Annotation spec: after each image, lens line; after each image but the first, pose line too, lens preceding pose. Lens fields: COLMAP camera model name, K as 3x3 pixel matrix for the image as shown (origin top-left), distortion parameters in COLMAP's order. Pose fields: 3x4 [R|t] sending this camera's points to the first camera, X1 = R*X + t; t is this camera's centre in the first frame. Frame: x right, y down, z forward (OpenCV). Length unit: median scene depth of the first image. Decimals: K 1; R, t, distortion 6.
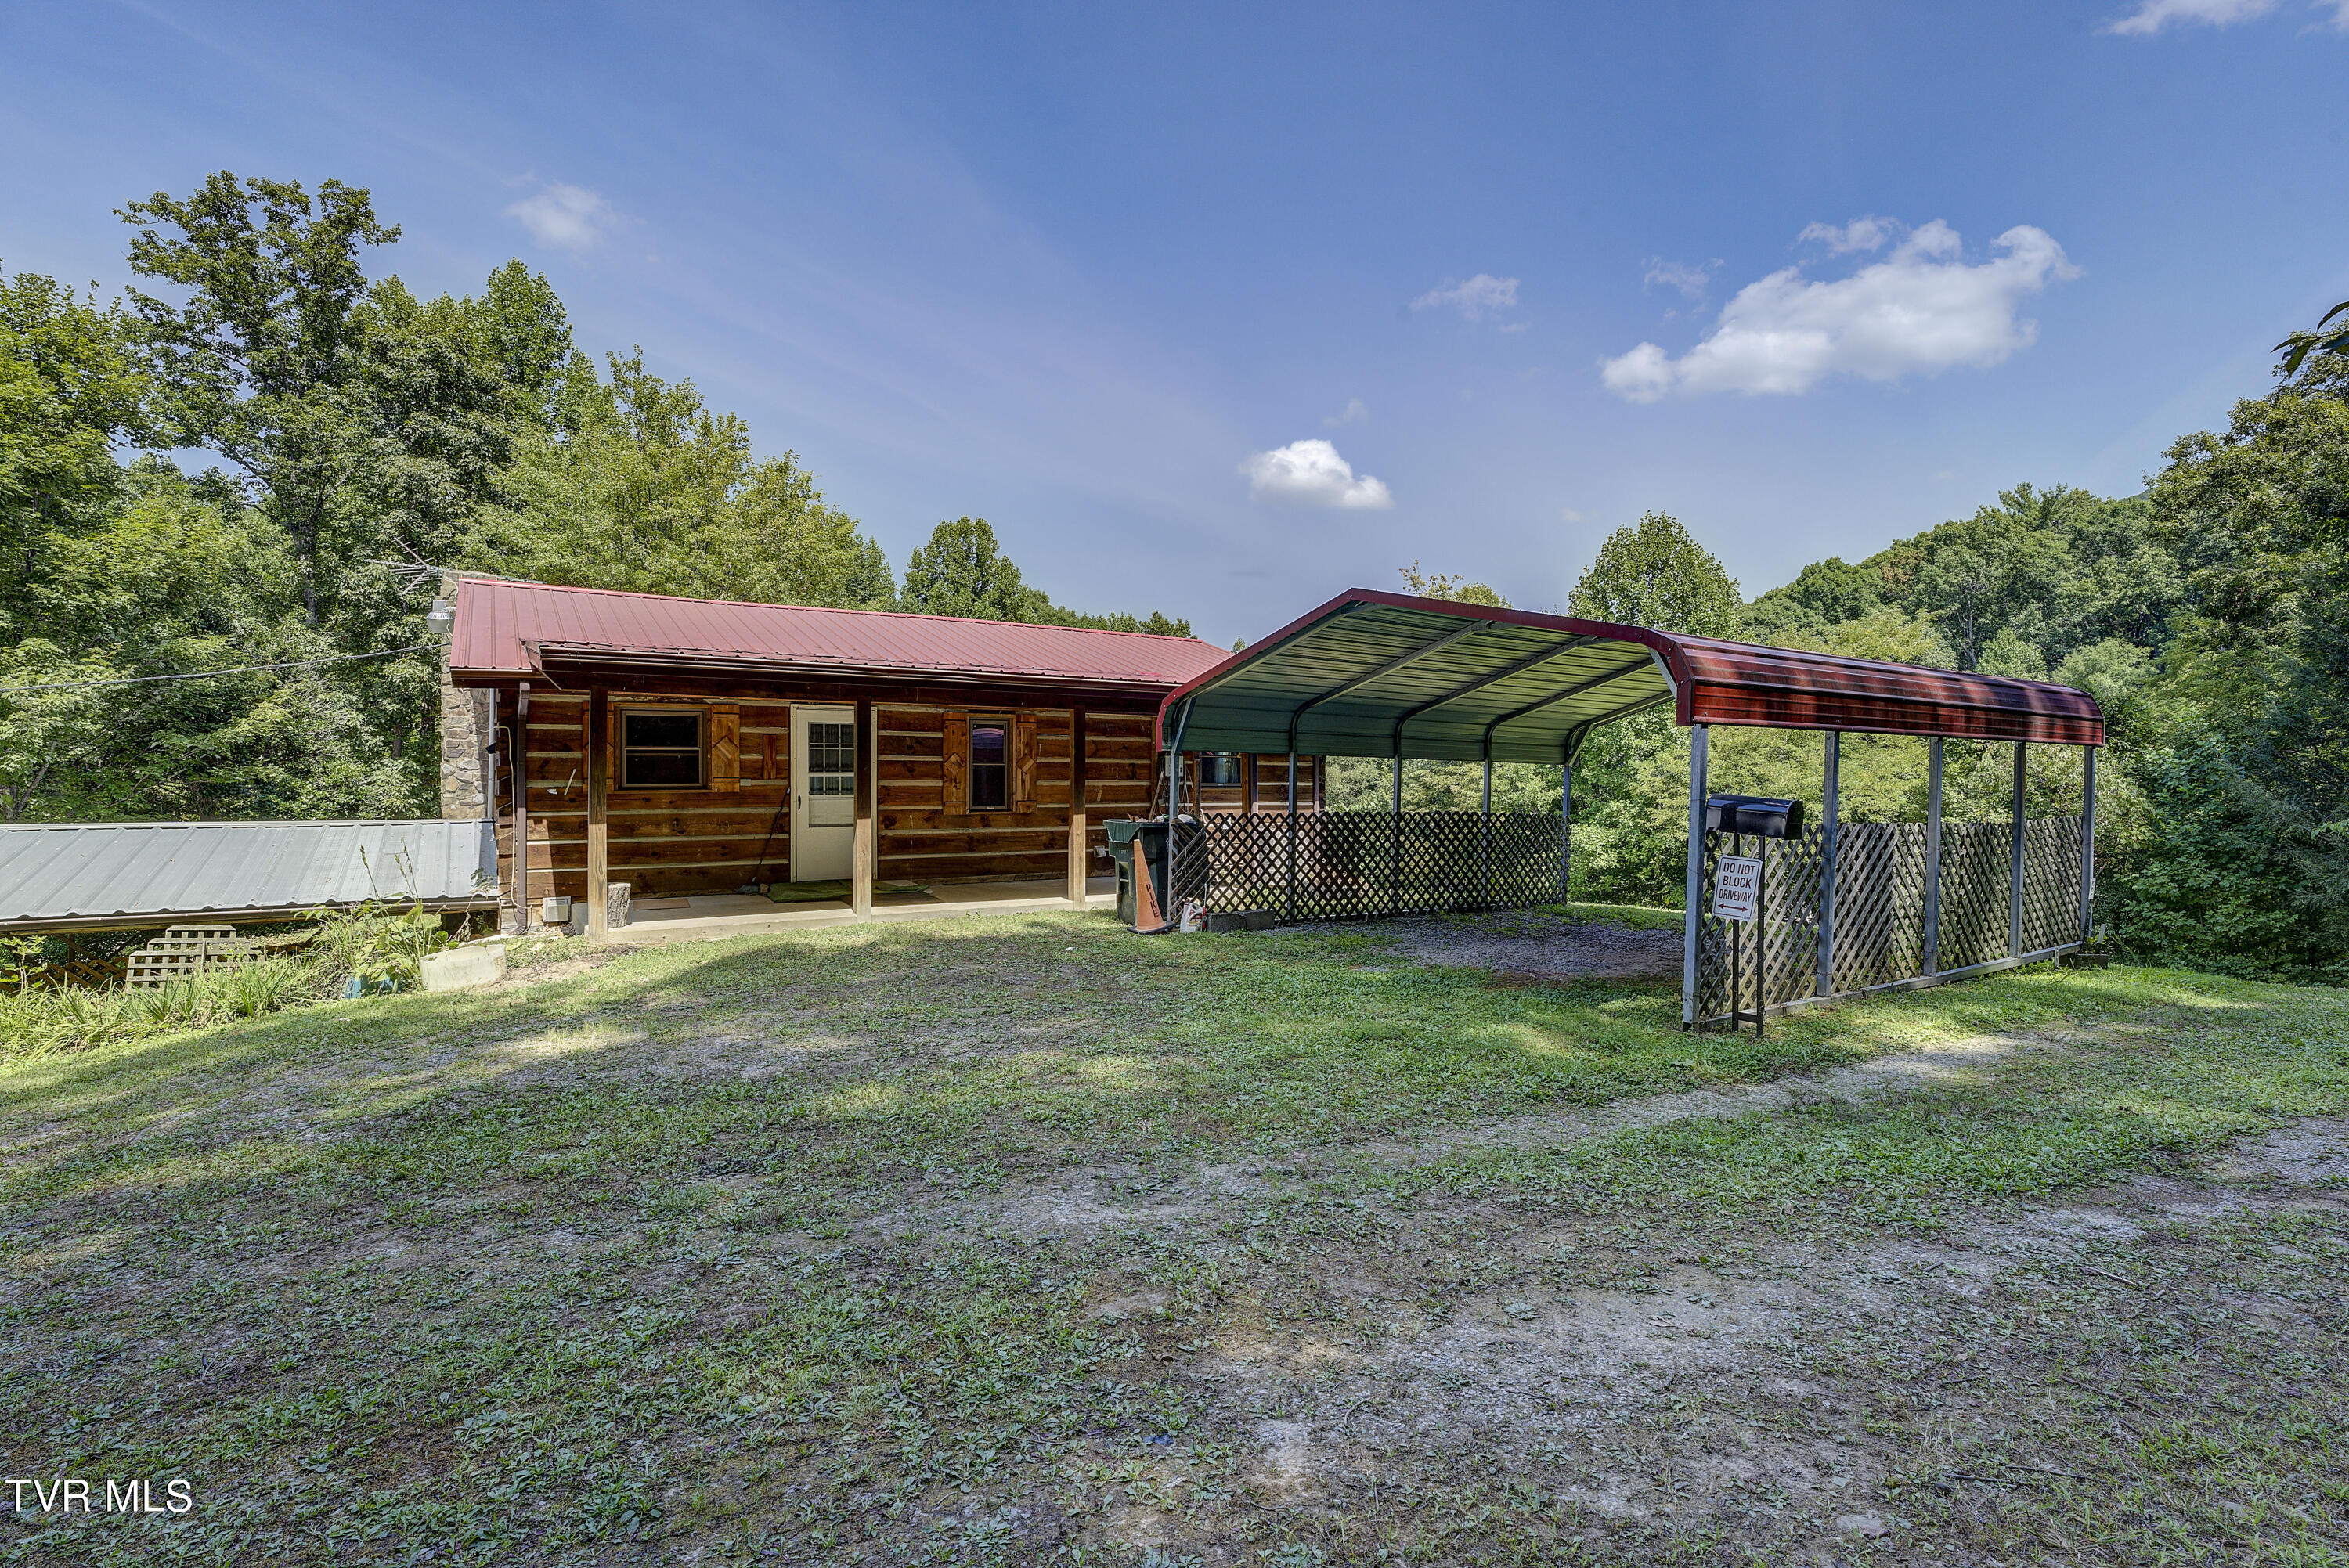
lens RADIAL K [[1098.3, 0, 1170.7], [0, 1098.3, 771.1], [0, 0, 1]] dist [-0.024177, -0.000007]
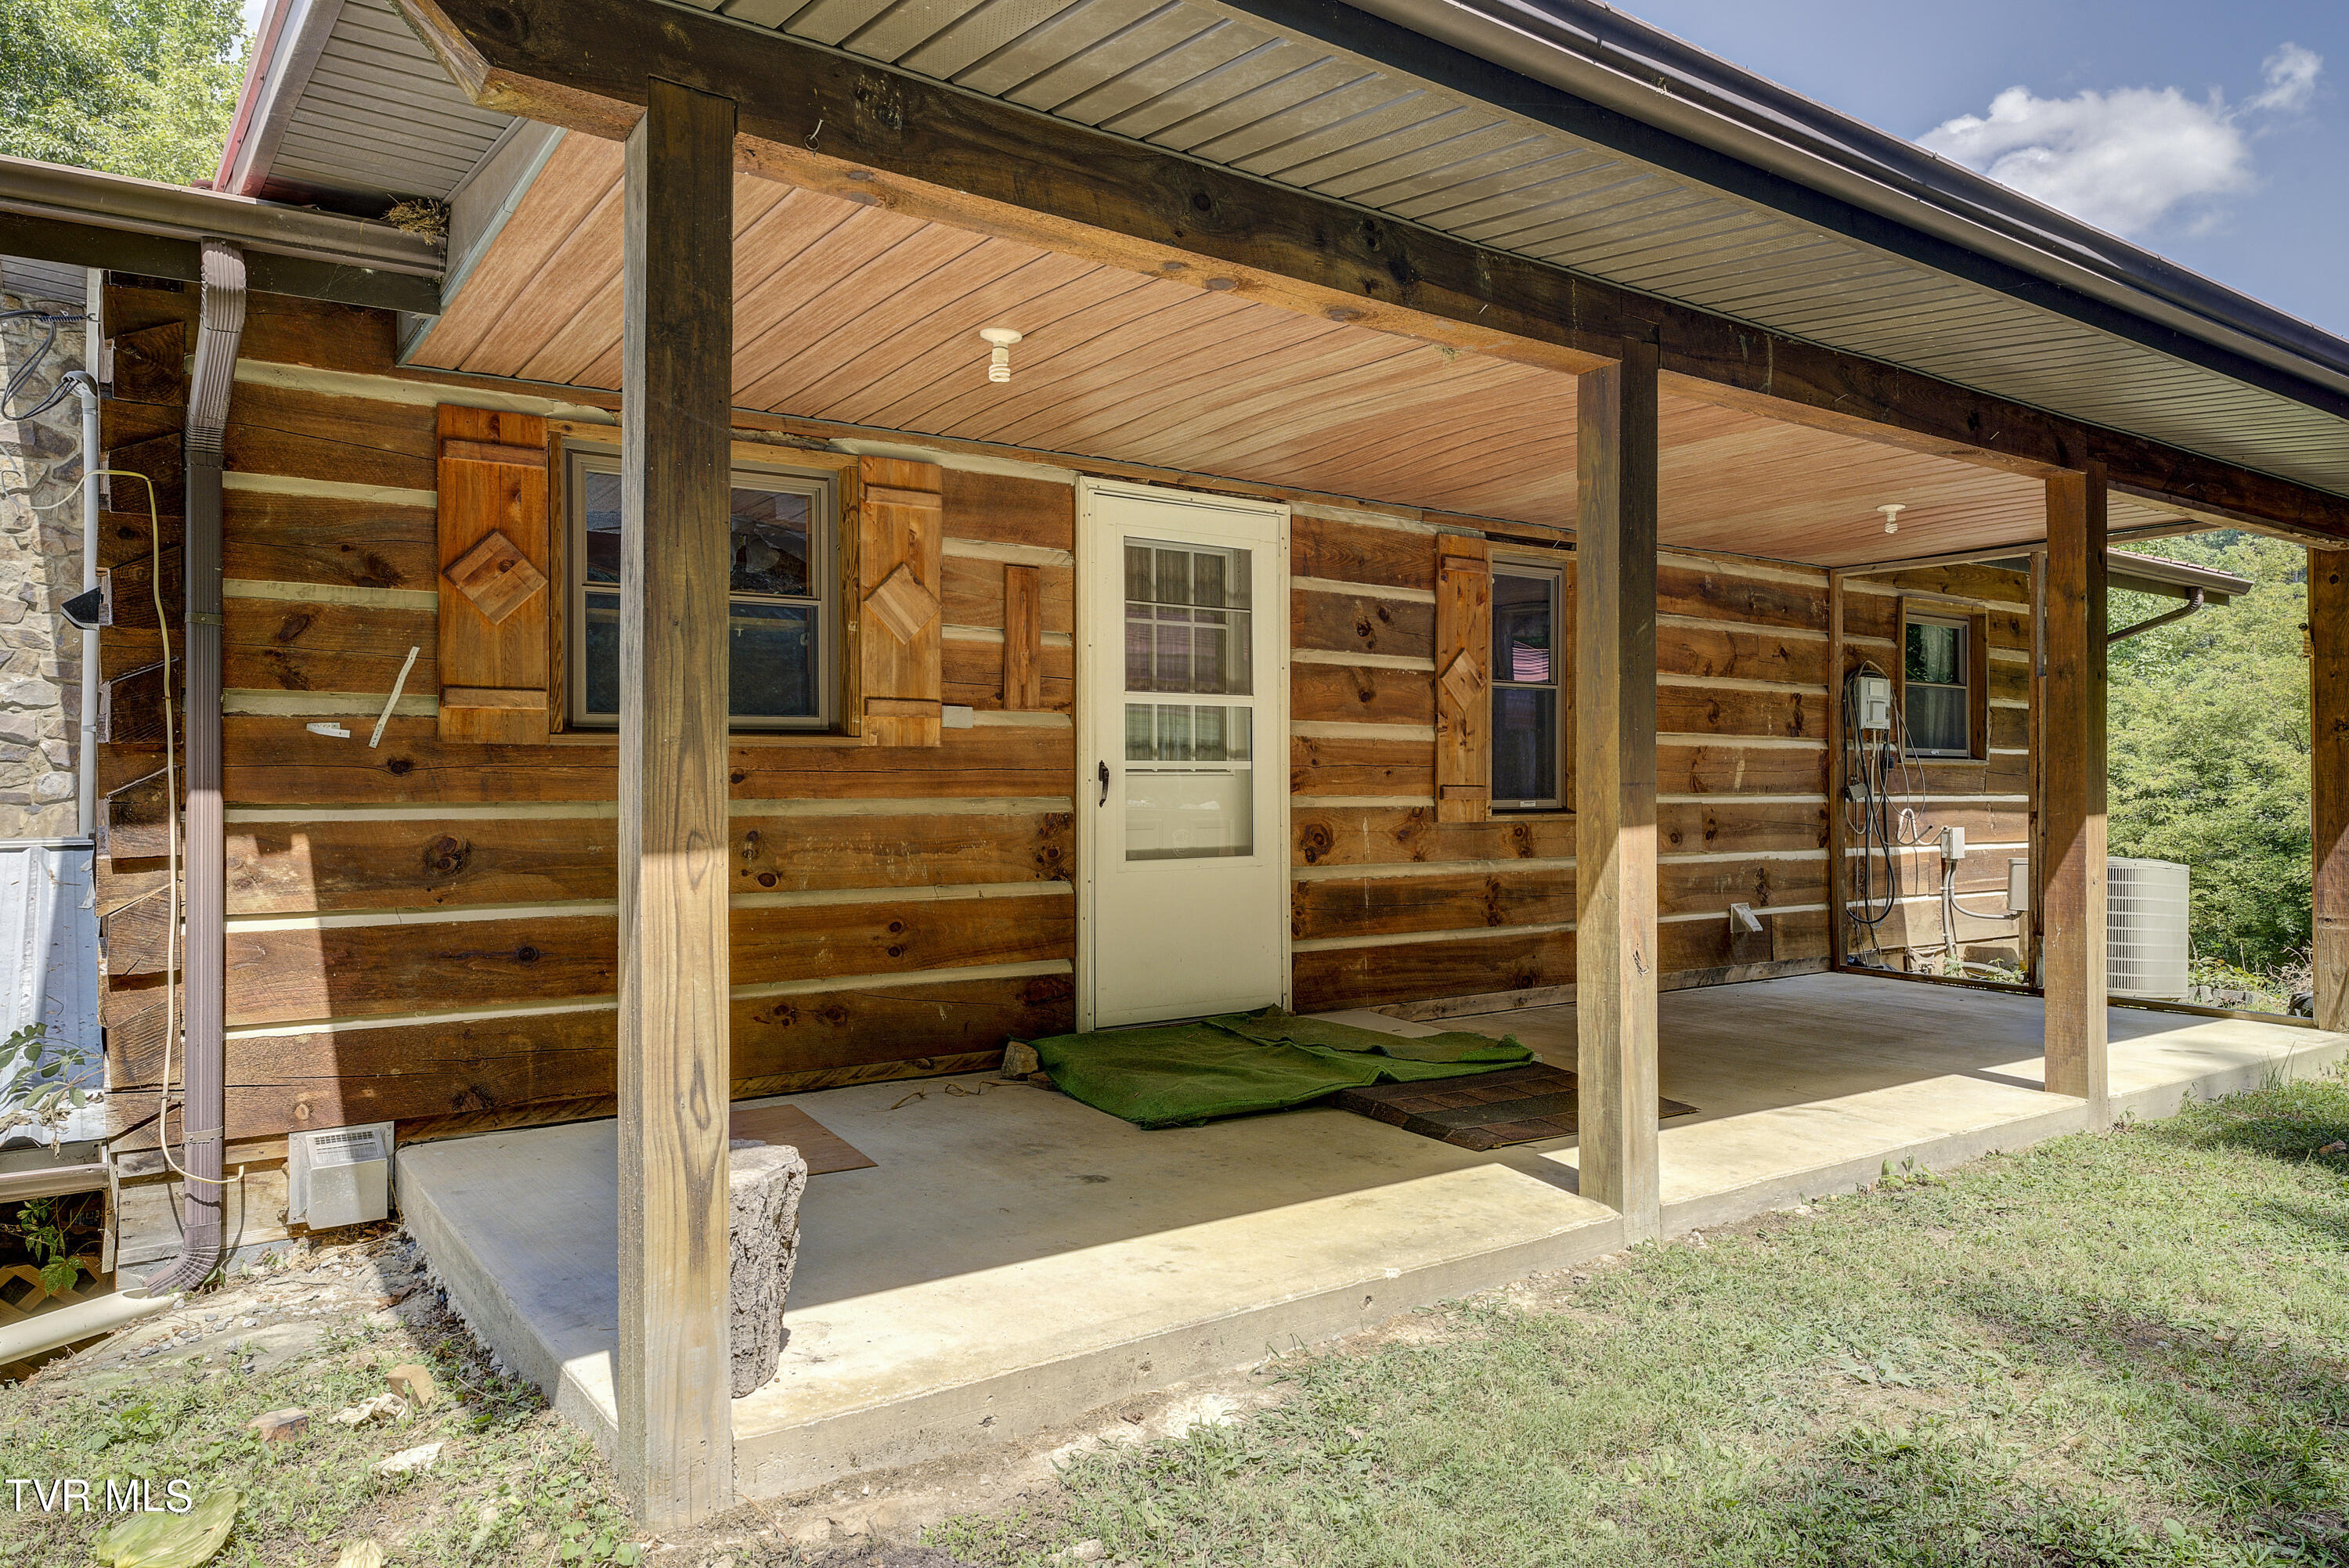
lens RADIAL K [[1479.8, 0, 1174.5], [0, 1479.8, 784.0], [0, 0, 1]] dist [0.007354, 0.001628]
pose [[0.997901, 0.000485, 0.064760, -0.347991], [-0.000840, 0.999985, 0.005462, 0.026537], [-0.064756, -0.005505, 0.997886, 0.566449]]
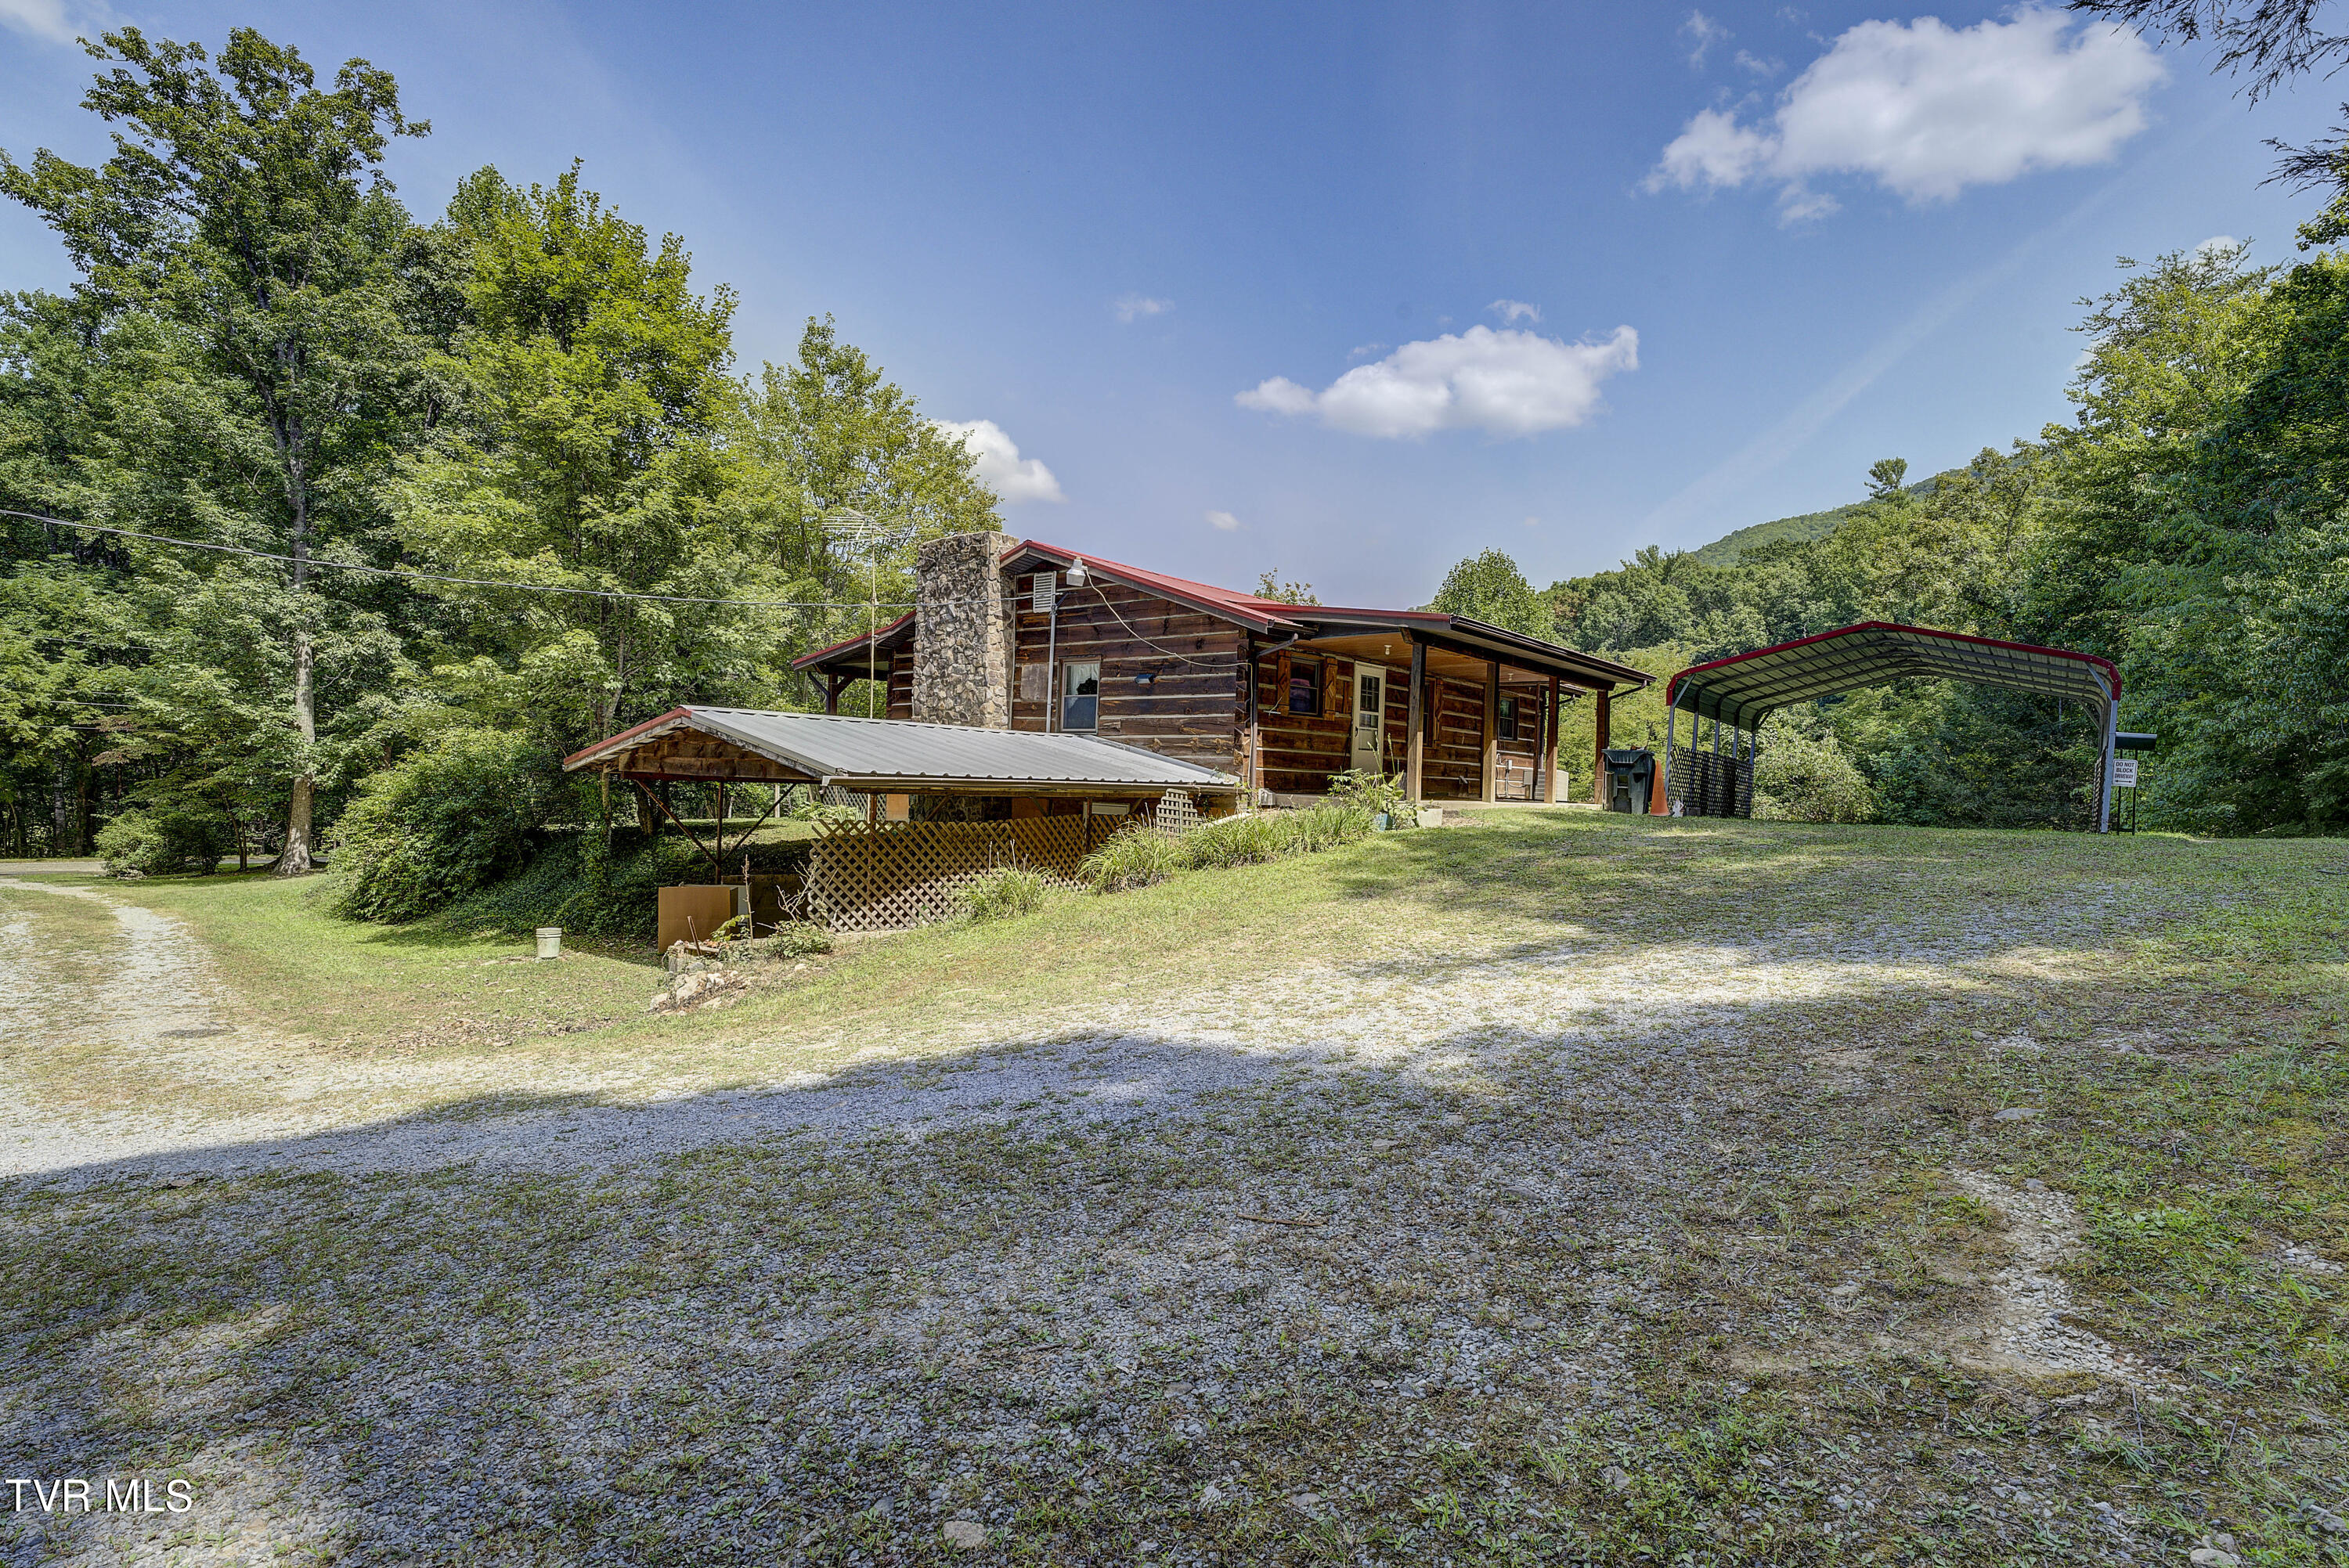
lens RADIAL K [[1098.3, 0, 1170.7], [0, 1098.3, 771.1], [0, 0, 1]] dist [-0.024177, -0.000007]
pose [[0.951534, 0.035681, 0.305465, -0.994900], [-0.038717, 0.999243, 0.003884, 0.083214], [-0.305096, -0.015523, 0.952195, -0.262199]]
